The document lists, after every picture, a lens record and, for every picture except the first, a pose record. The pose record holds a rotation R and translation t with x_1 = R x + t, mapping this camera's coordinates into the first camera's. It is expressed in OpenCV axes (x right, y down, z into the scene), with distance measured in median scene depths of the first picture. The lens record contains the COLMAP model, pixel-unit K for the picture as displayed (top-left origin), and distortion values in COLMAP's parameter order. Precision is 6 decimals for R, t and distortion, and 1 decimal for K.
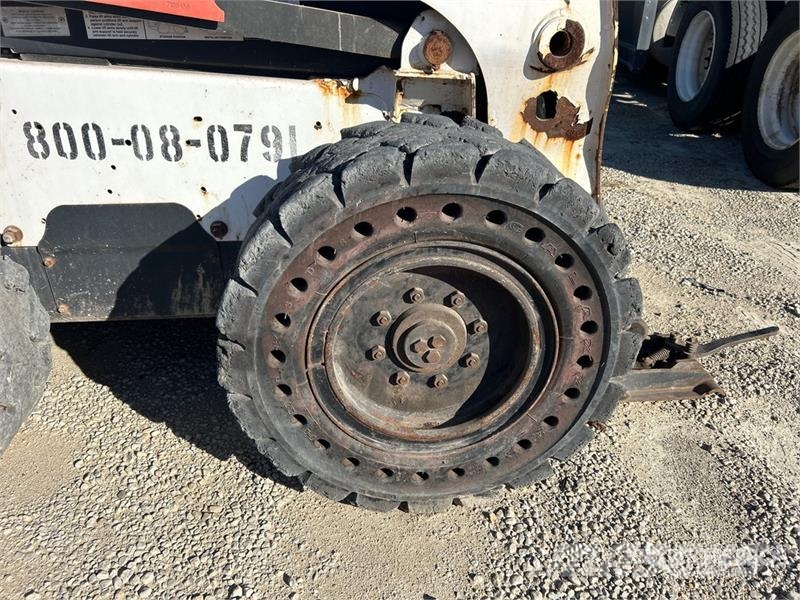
lens RADIAL K [[612.0, 0, 400.0], [0, 612.0, 300.0], [0, 0, 1]] dist [0.046214, -0.048602]
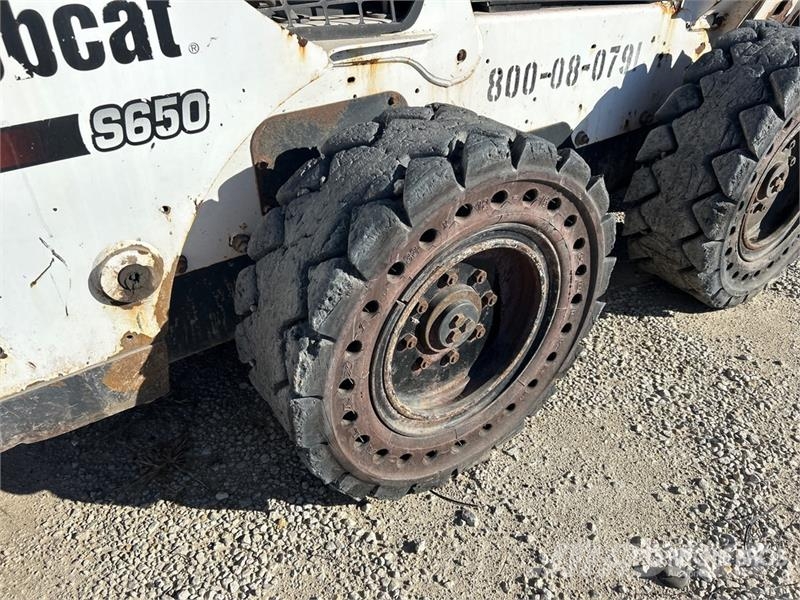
lens RADIAL K [[607.6, 0, 404.1], [0, 607.6, 292.6], [0, 0, 1]] dist [0.047162, -0.048026]
pose [[0.856556, -0.296469, 0.422396, -1.310591], [0.257714, 0.954881, 0.147600, -0.101696], [-0.447097, -0.017570, 0.894313, 0.064678]]
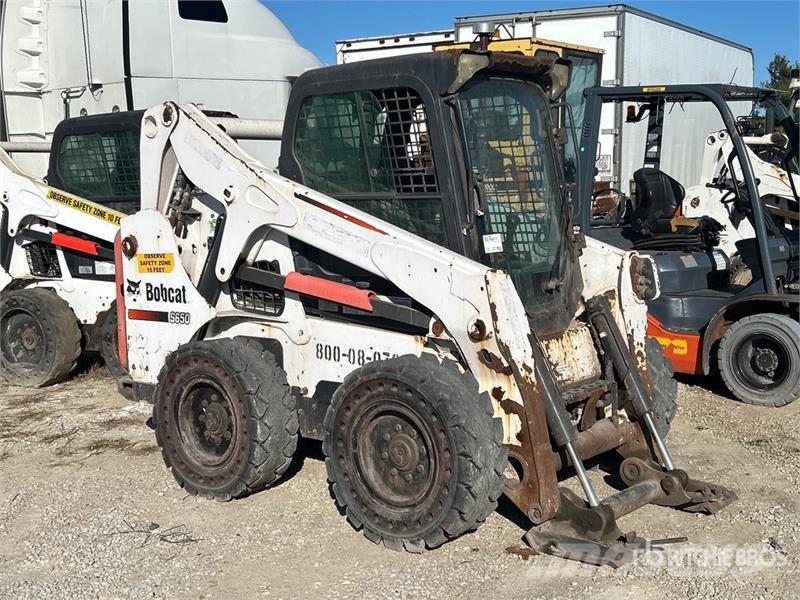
lens RADIAL K [[1106.9, 0, 400.0], [0, 1106.9, 300.0], [0, 0, 1]] dist [0.116772, -0.043353]
pose [[0.718721, 0.055280, -0.693097, 2.486605], [-0.328888, 0.905294, -0.268842, 0.583387], [0.612595, 0.421174, 0.668835, -1.666440]]
